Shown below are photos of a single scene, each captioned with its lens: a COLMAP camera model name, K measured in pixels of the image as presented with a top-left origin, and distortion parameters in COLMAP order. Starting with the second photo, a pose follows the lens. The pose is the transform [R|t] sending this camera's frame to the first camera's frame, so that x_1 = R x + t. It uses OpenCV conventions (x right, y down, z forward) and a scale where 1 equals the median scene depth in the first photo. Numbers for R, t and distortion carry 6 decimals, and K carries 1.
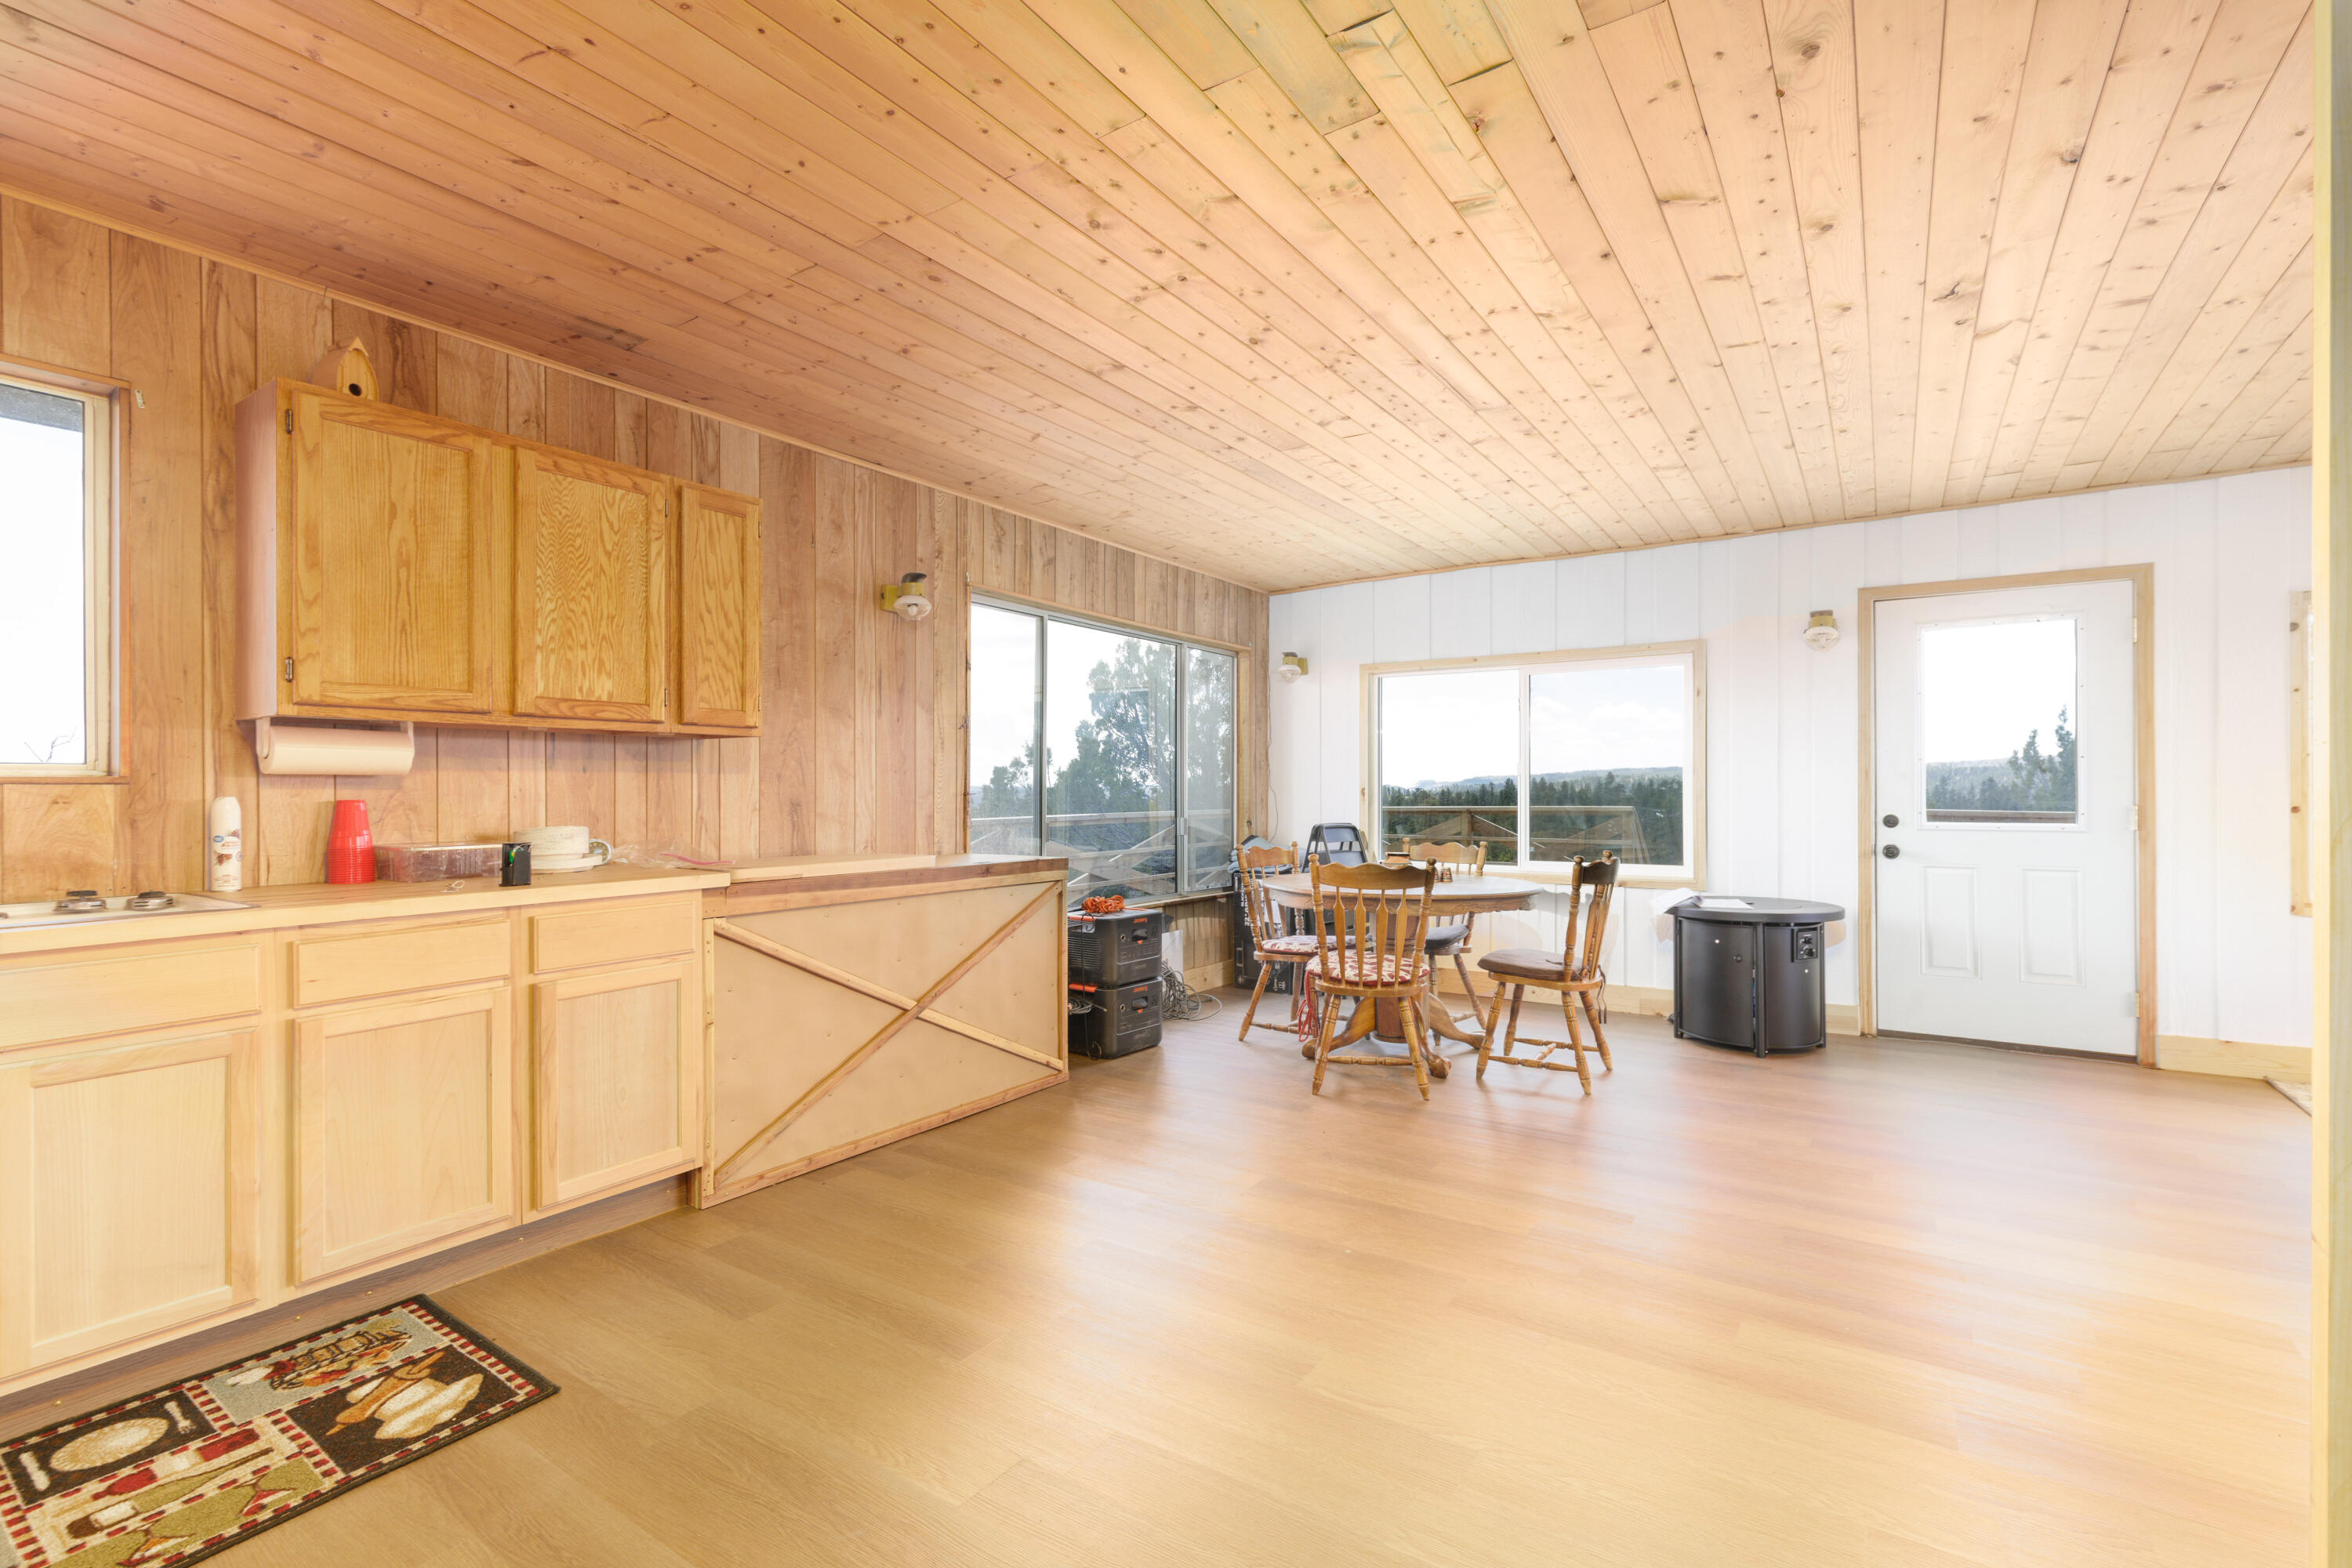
lens RADIAL K [[1049.0, 0, 1183.3], [0, 1049.0, 787.5], [0, 0, 1]] dist [0.005118, -0.000123]
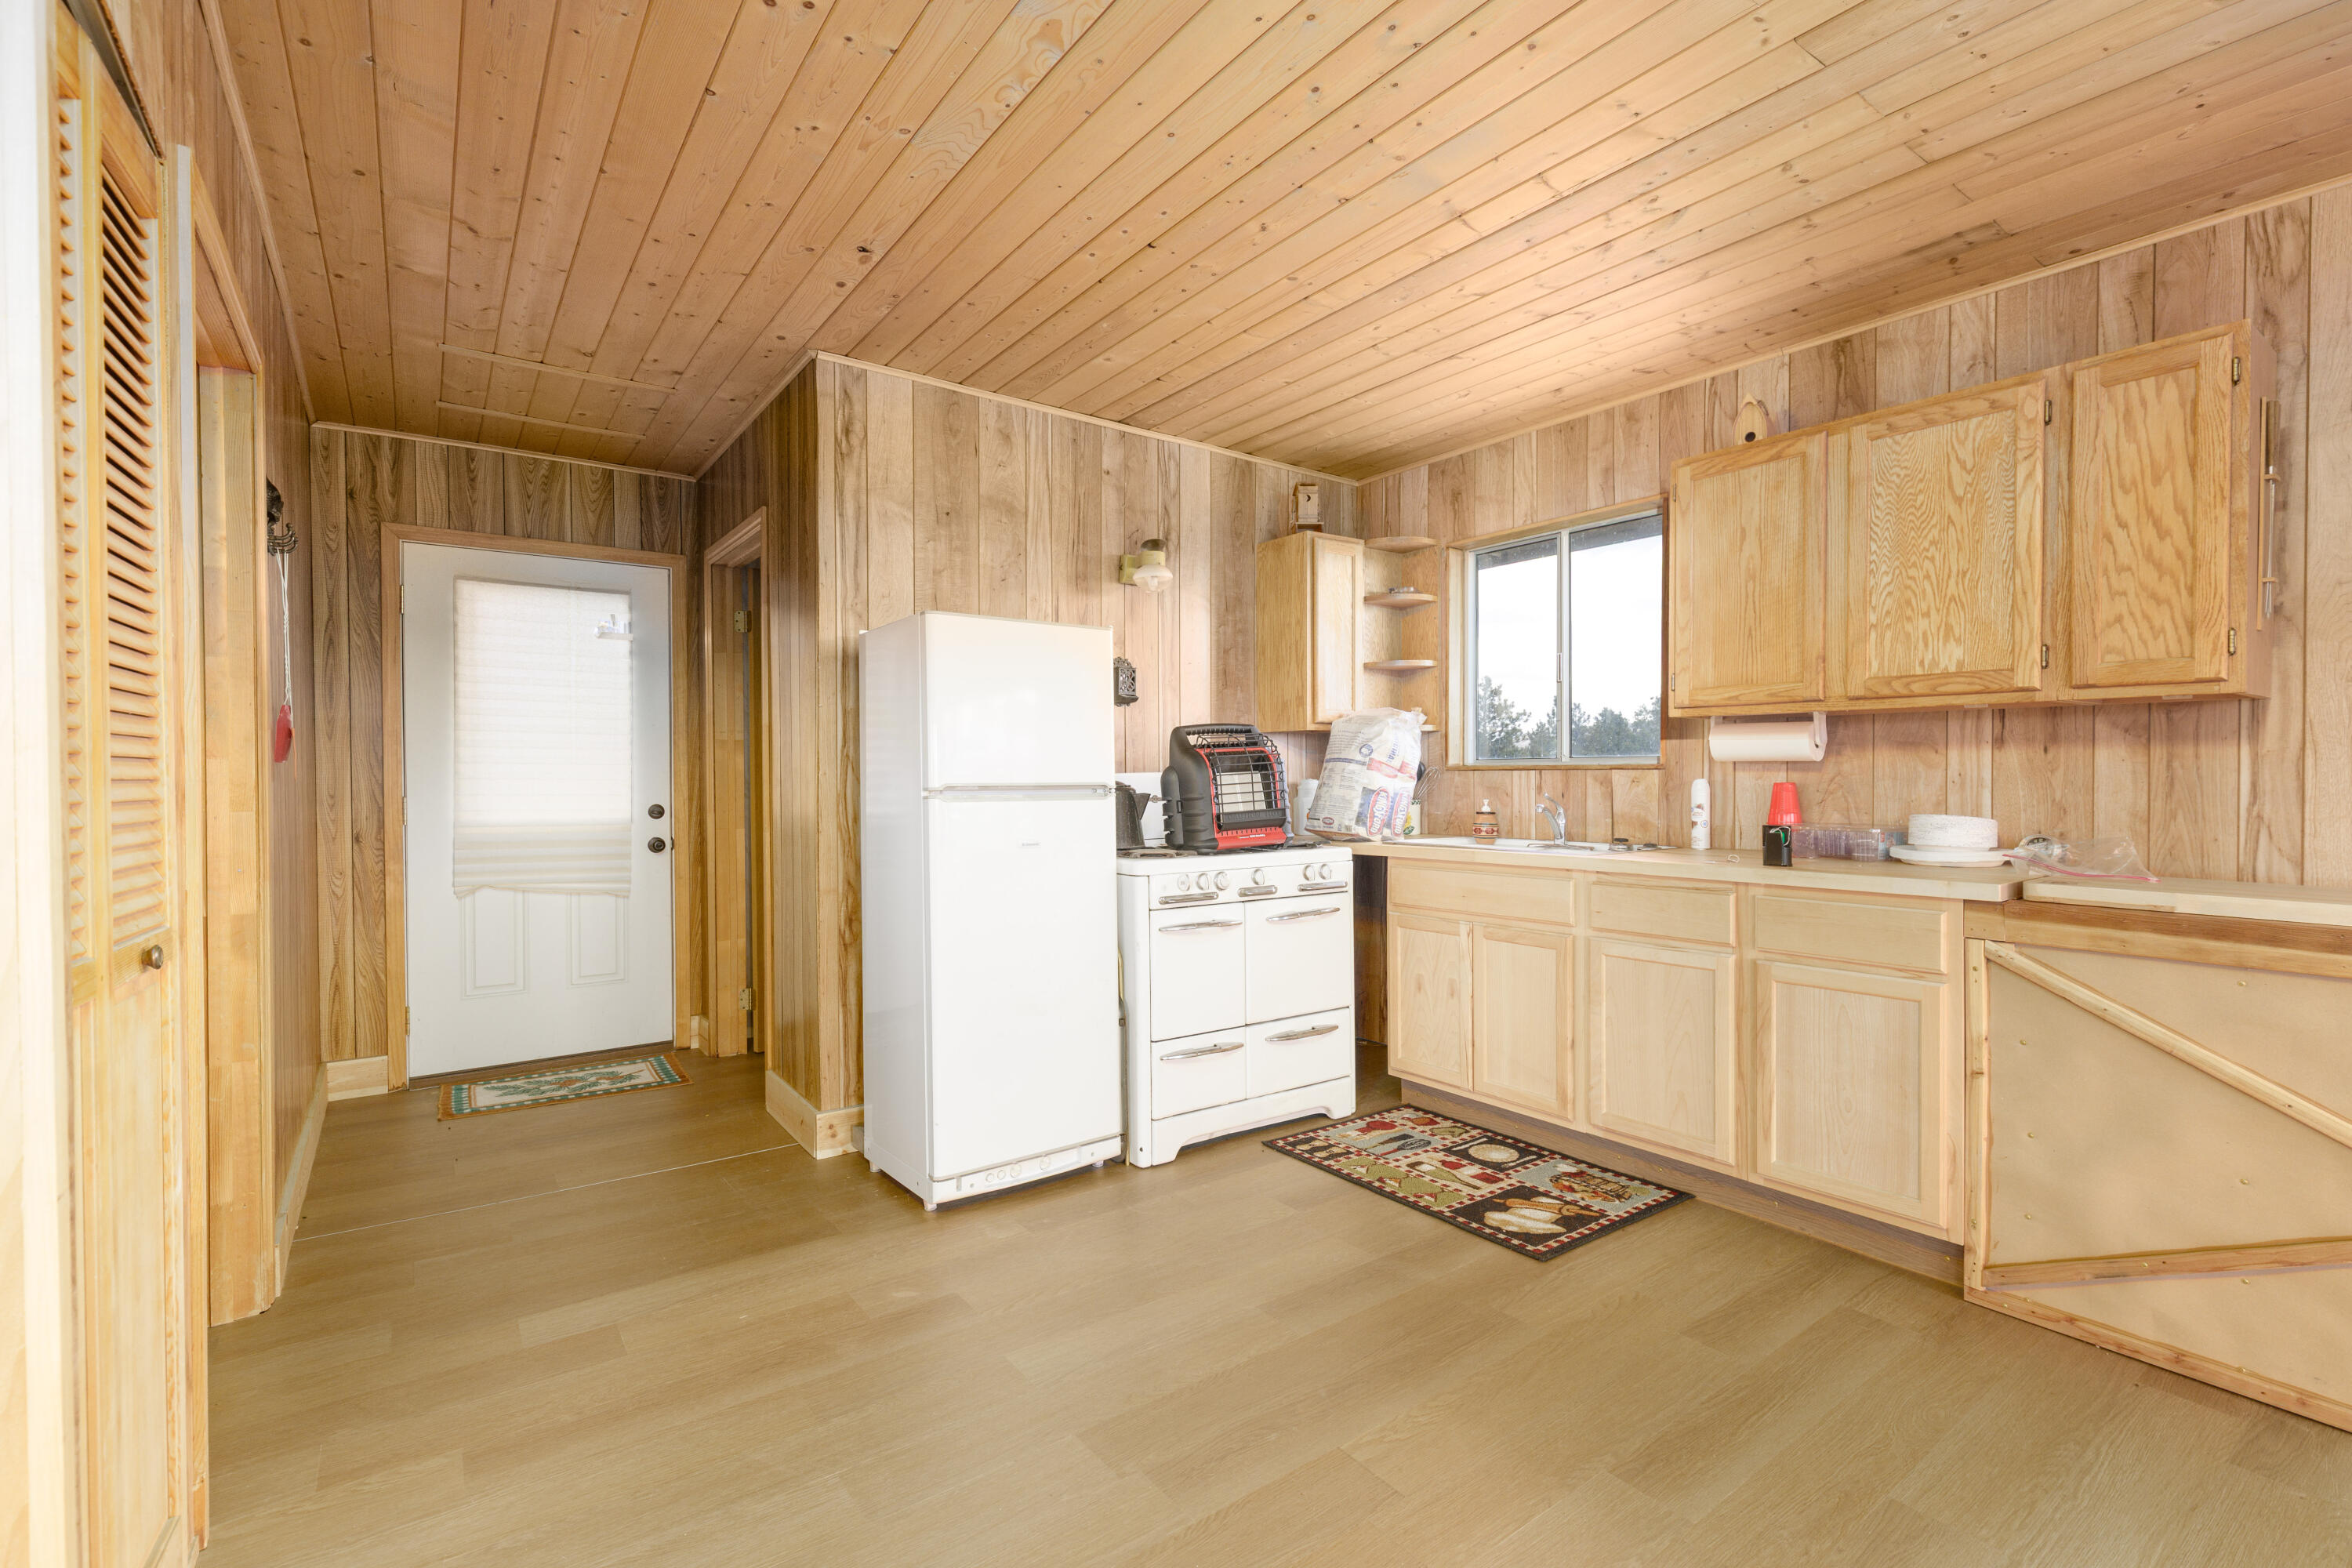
lens RADIAL K [[1049.0, 0, 1183.3], [0, 1049.0, 787.5], [0, 0, 1]] dist [0.005118, -0.000123]
pose [[-0.334858, 0.015622, -0.942139, 0.535462], [0.002149, 0.999873, 0.015816, -0.002480], [0.942266, 0.003271, -0.334849, 0.772973]]
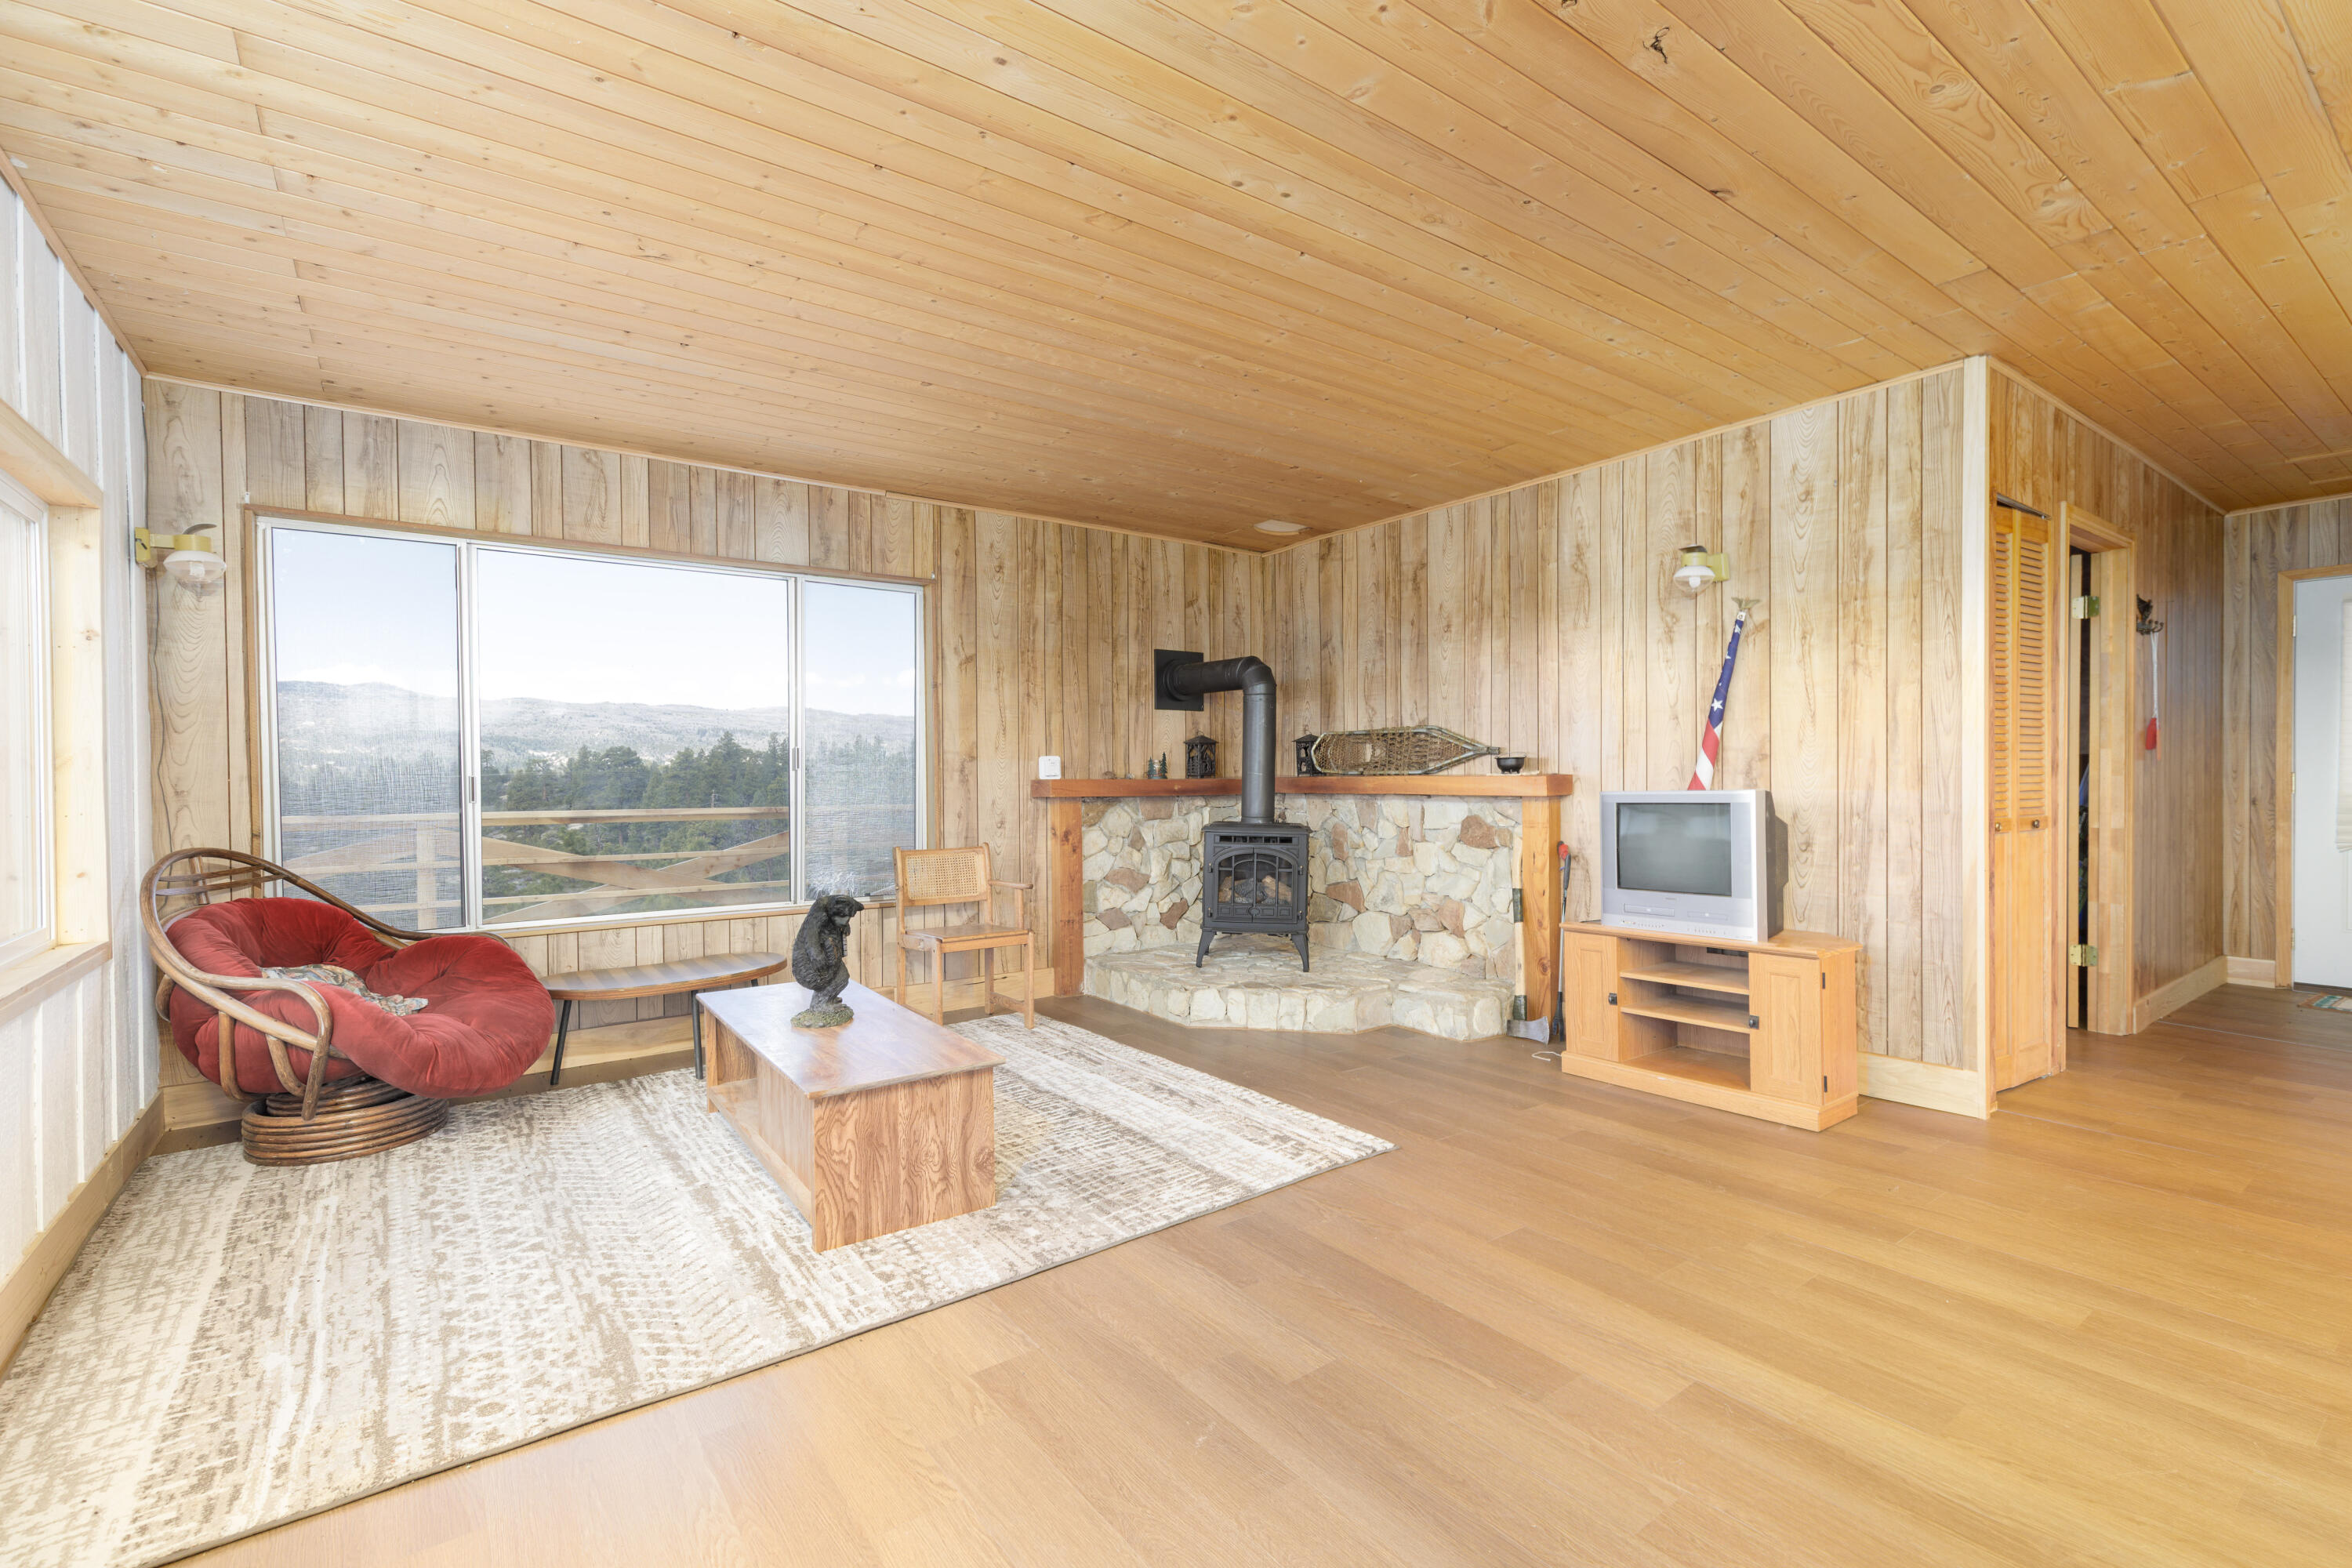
lens RADIAL K [[1049.0, 0, 1183.3], [0, 1049.0, 787.5], [0, 0, 1]] dist [0.005118, -0.000123]
pose [[-0.942192, 0.005624, 0.335027, 0.668228], [0.011119, 0.999833, 0.014488, 0.002458], [-0.334890, 0.017375, -0.942097, 1.267212]]
